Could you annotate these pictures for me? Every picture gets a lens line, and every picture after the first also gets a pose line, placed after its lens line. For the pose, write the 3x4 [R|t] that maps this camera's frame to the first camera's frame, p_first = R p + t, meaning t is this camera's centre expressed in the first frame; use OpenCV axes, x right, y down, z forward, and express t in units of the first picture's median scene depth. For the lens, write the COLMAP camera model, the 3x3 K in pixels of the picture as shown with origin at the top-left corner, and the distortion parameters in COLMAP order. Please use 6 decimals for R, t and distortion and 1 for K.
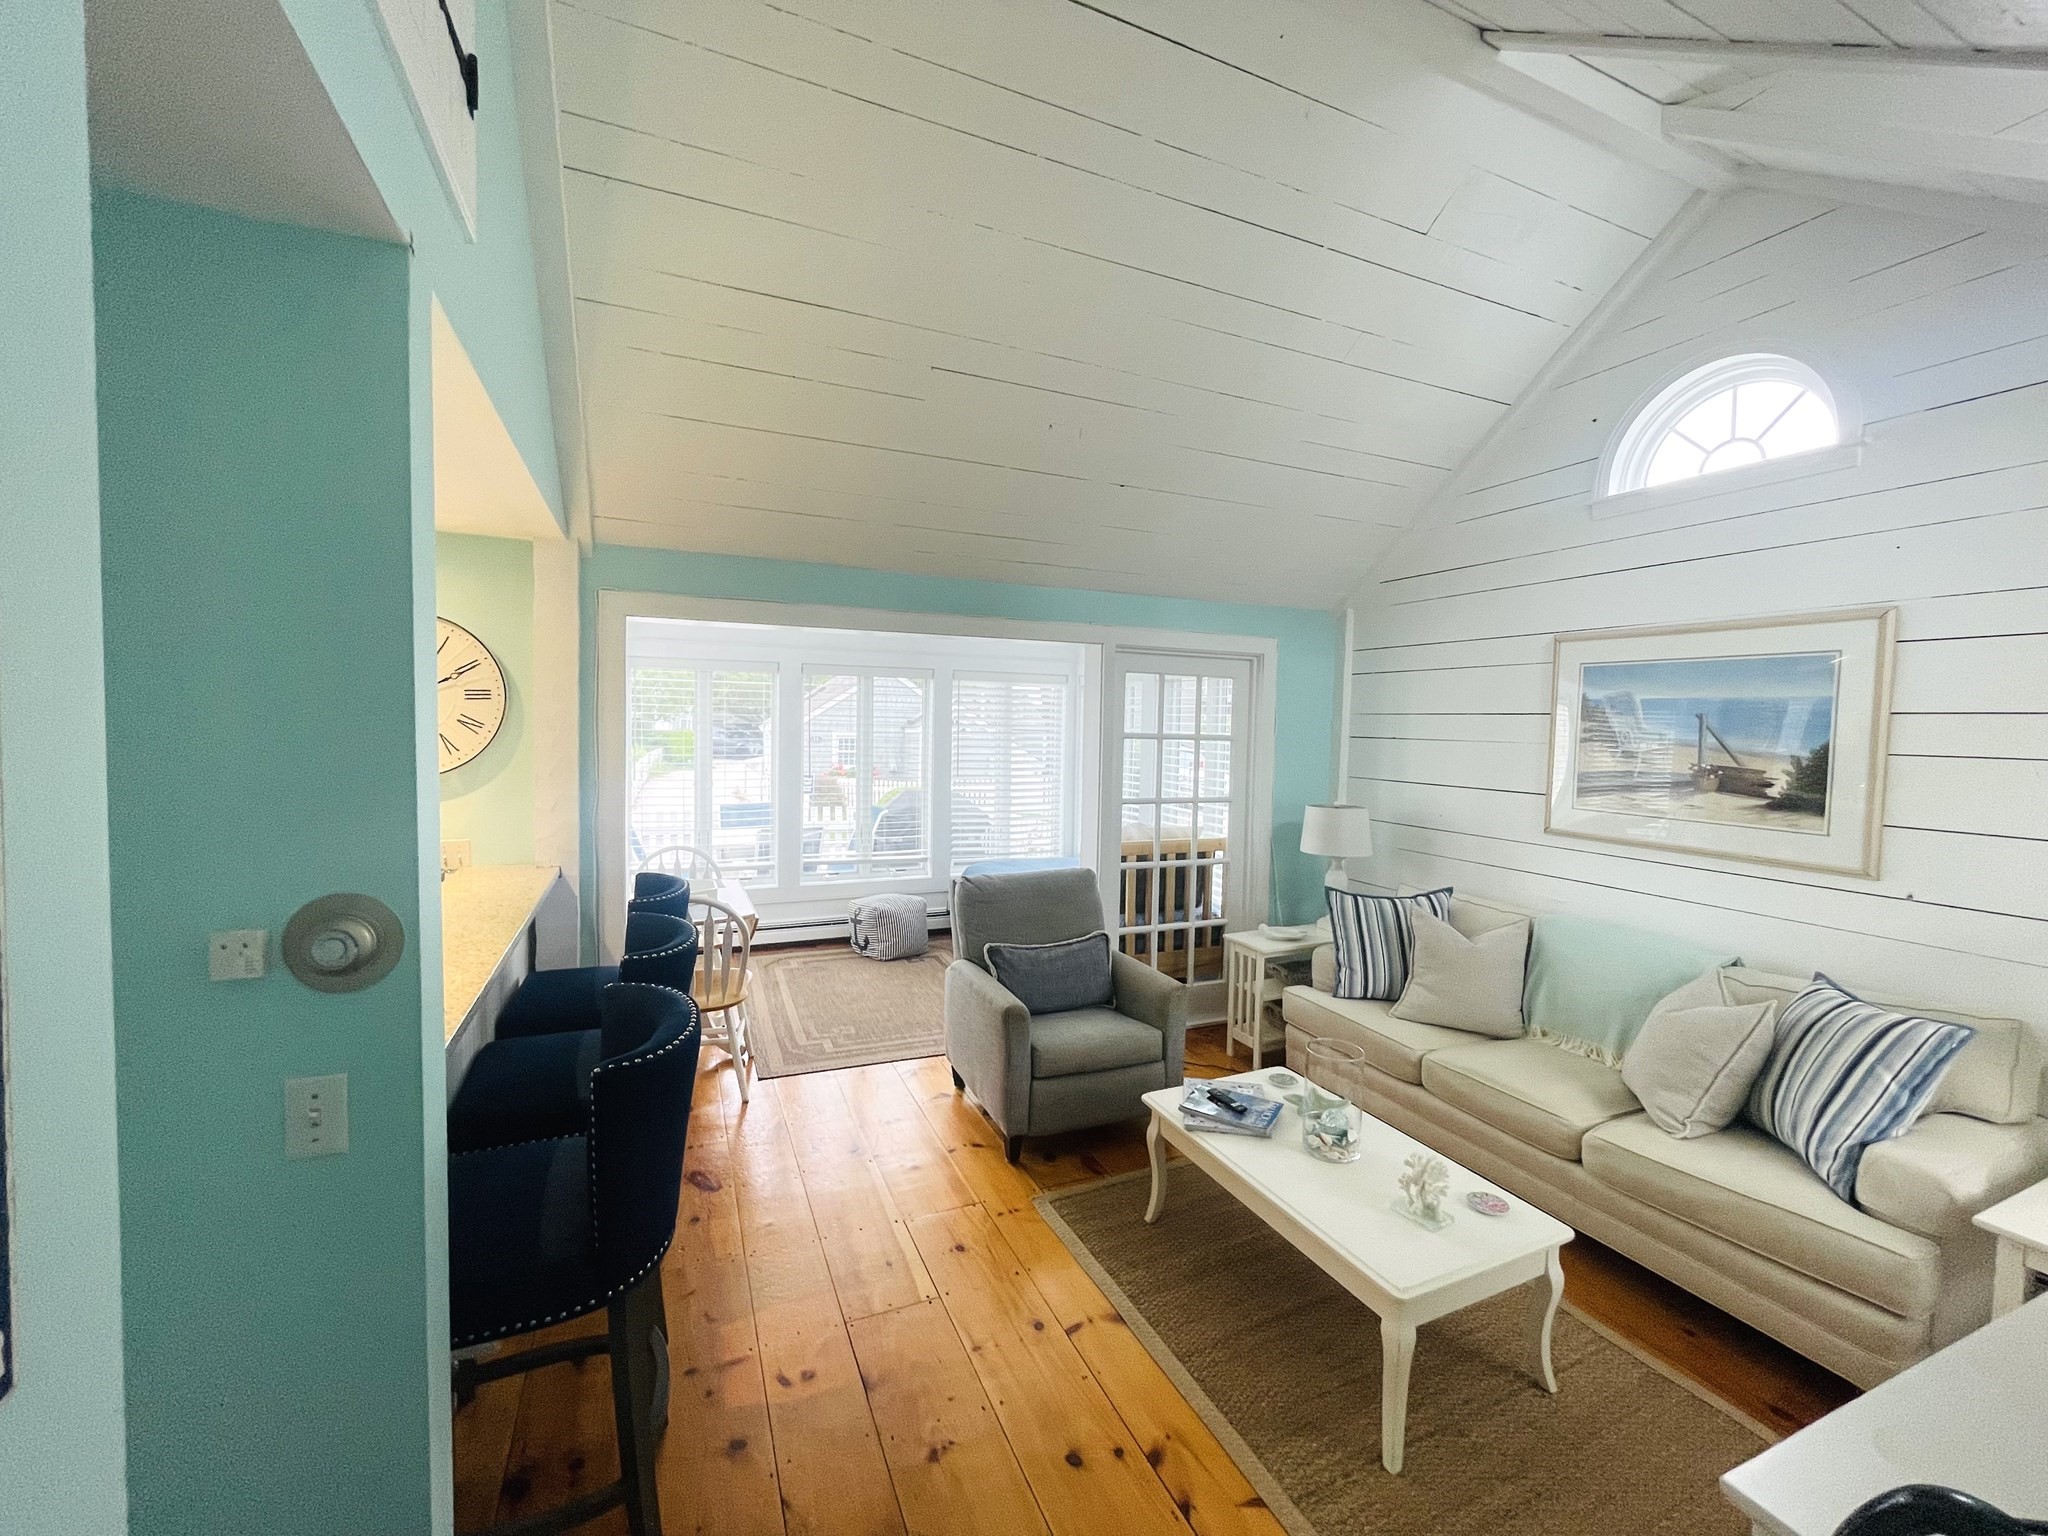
lens RADIAL K [[829.8, 0, 1030.8], [0, 829.8, 765.3], [0, 0, 1]] dist [-0.000435, -0.000811]
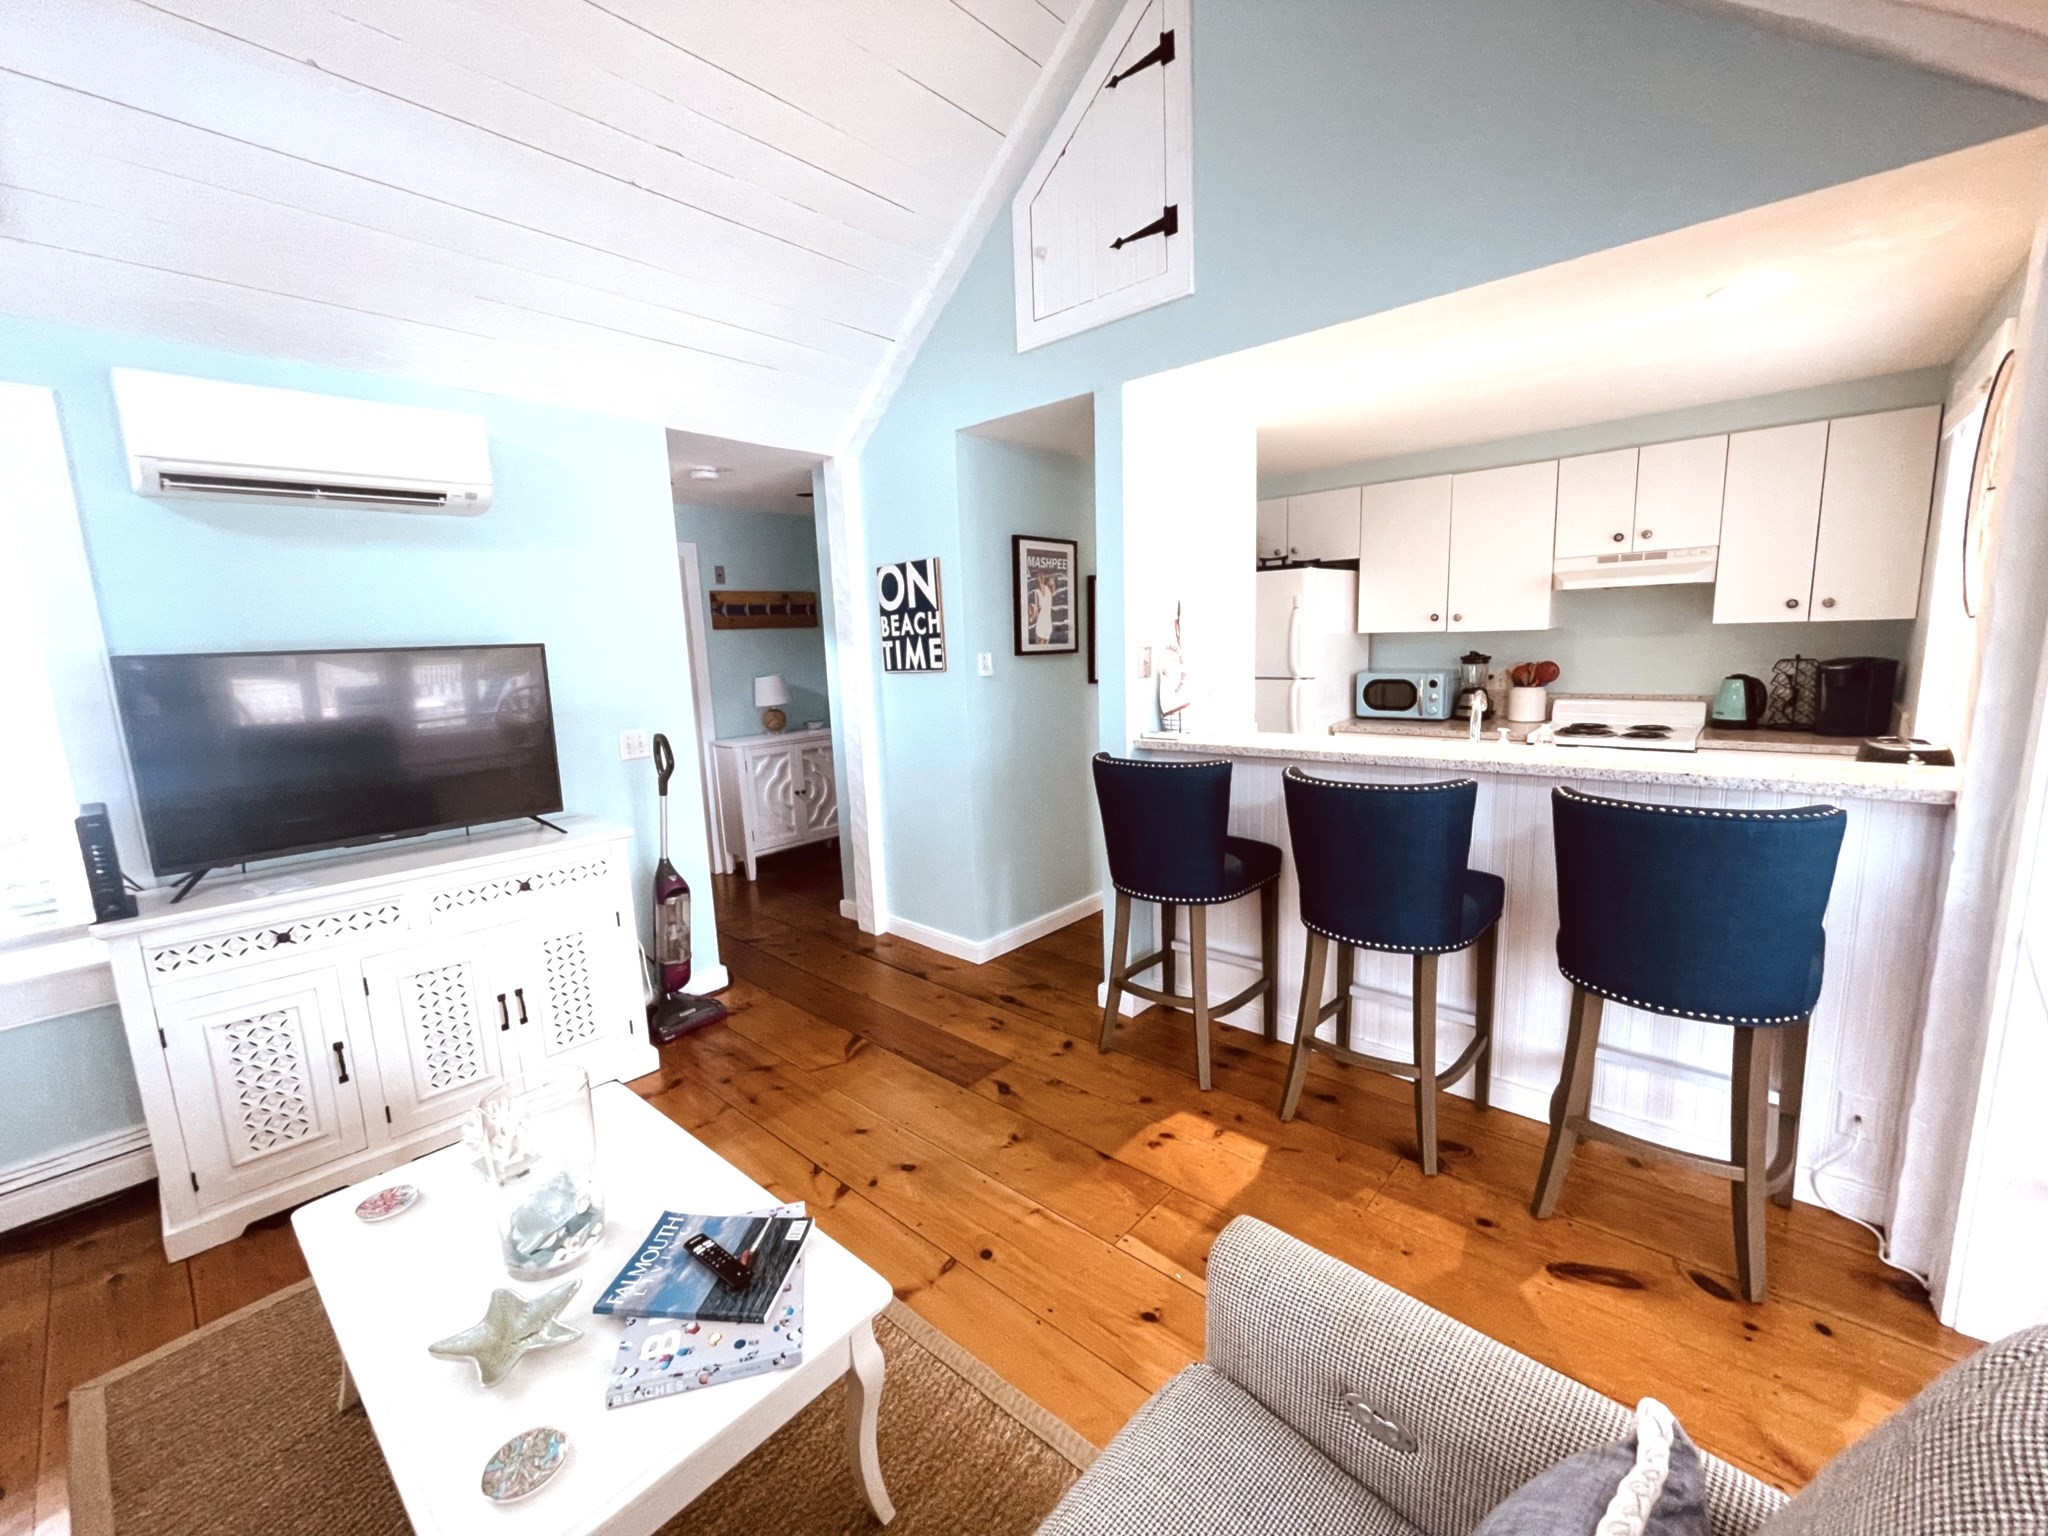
lens RADIAL K [[829.8, 0, 1026.4], [0, 829.8, 764.1], [0, 0, 1]] dist [-0.000435, -0.000811]
pose [[-0.911125, 0.079725, -0.404346, 0.209725], [-0.000712, 0.980805, 0.194990, 0.001224], [0.412130, 0.177949, -0.893579, 1.263162]]
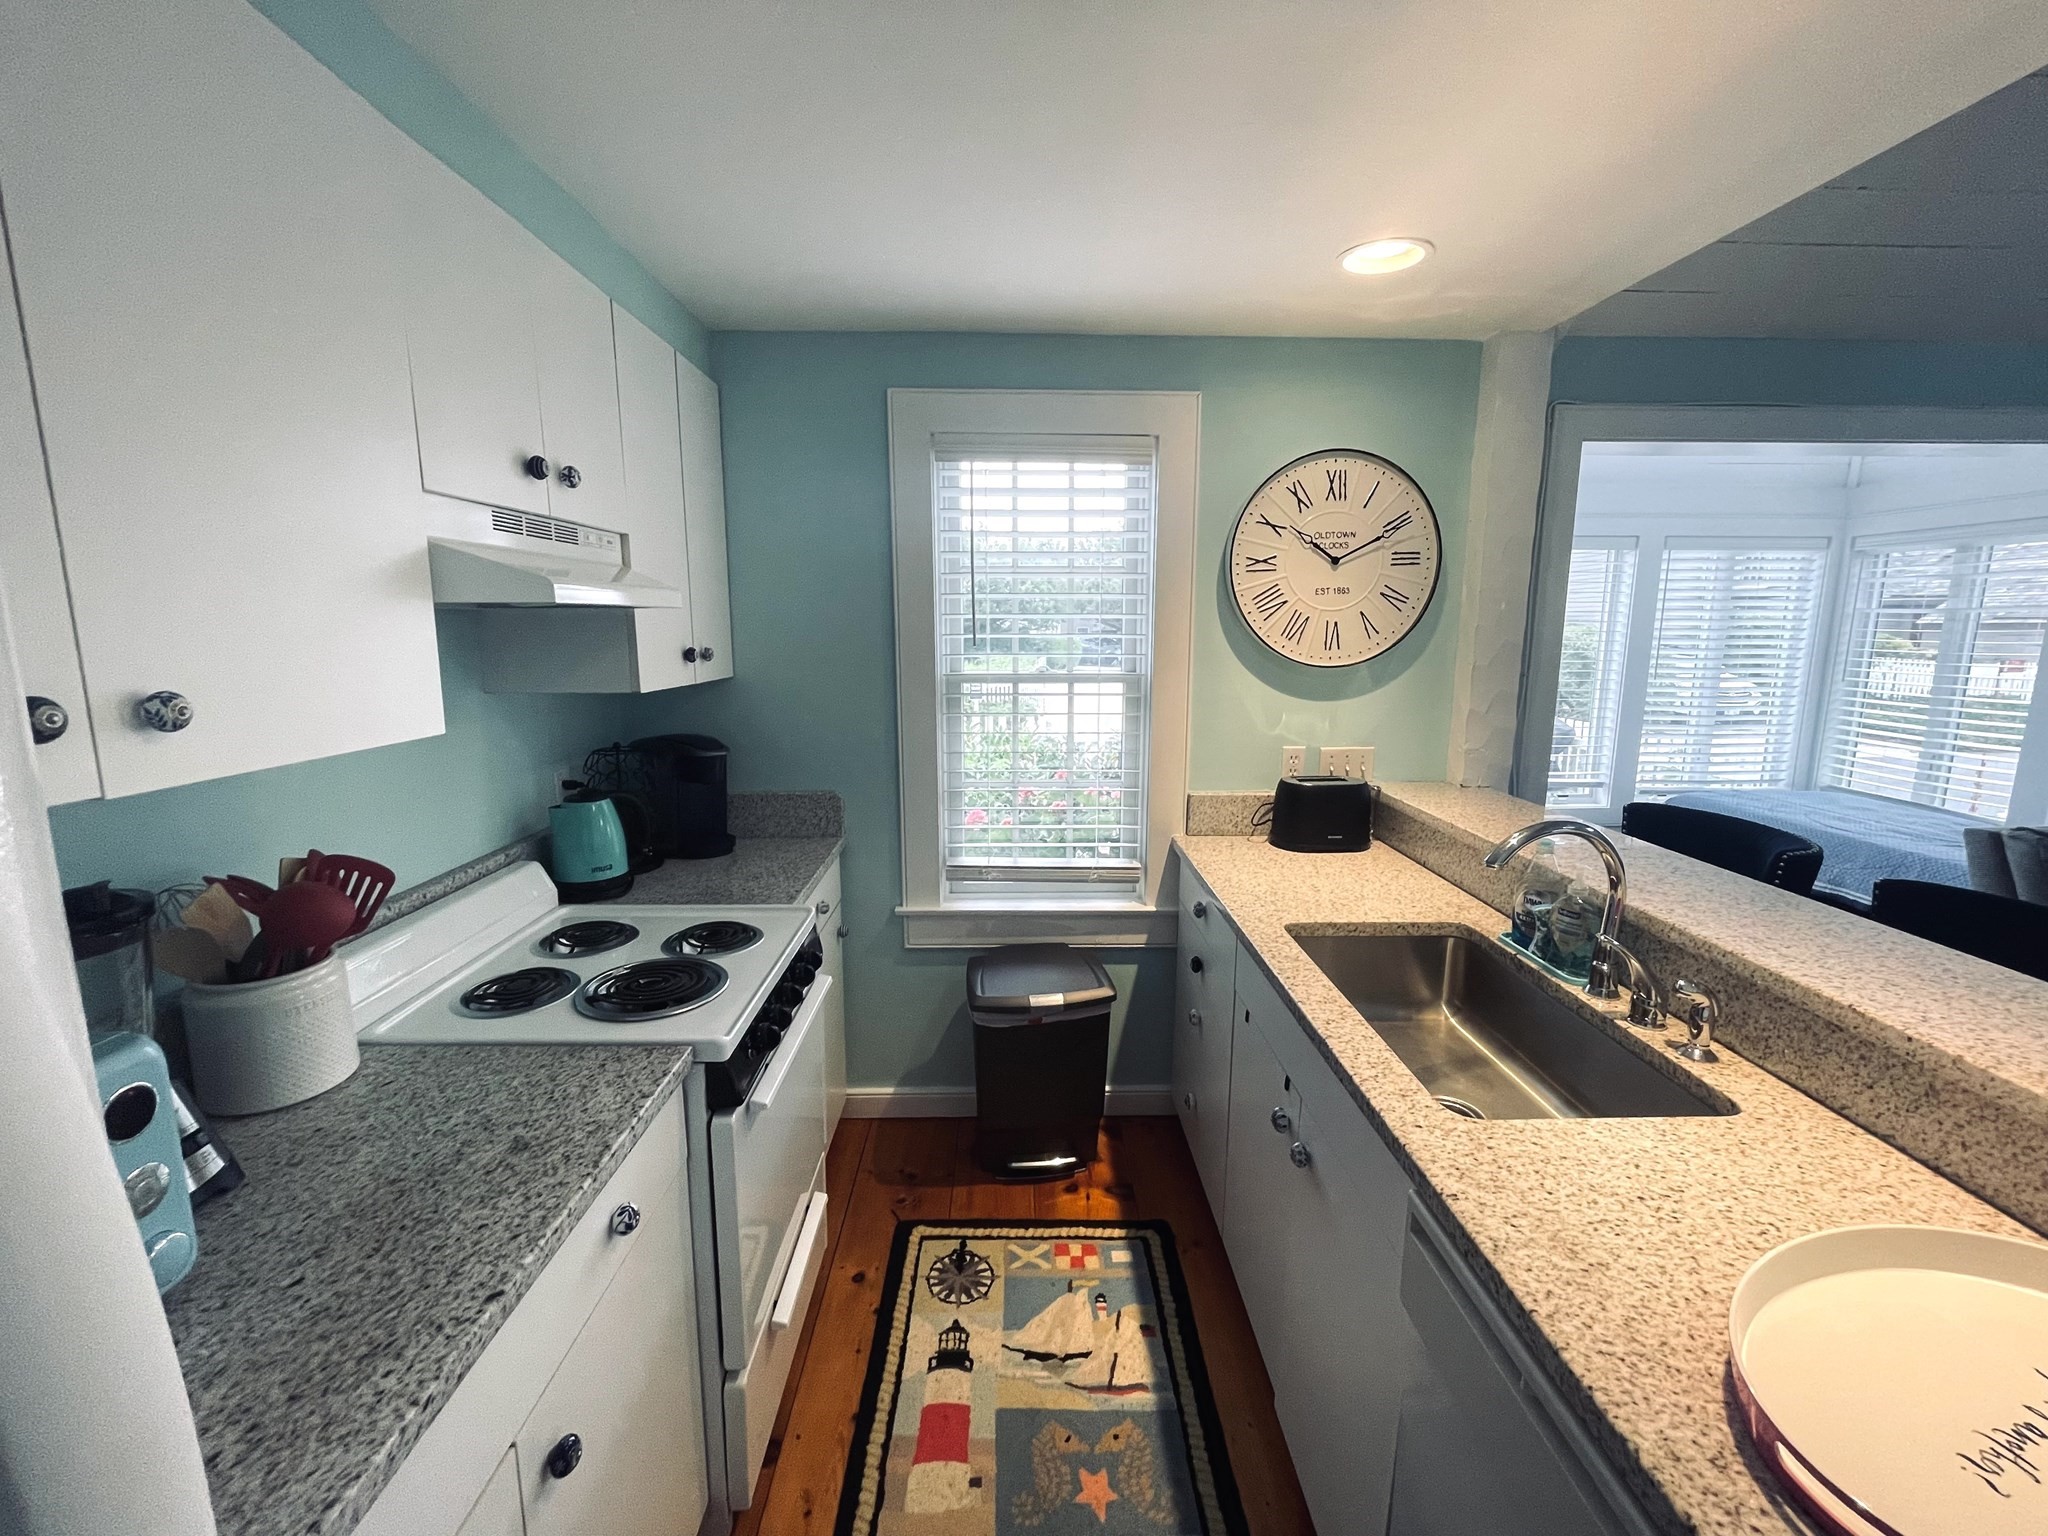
lens RADIAL K [[829.8, 0, 1022.1], [0, 829.8, 764.7], [0, 0, 1]] dist [-0.000435, -0.000811]
pose [[0.926323, 0.046732, -0.373820, -0.697905], [-0.004021, 0.993446, 0.114228, 0.017406], [0.376709, -0.104309, 0.920440, 0.142322]]
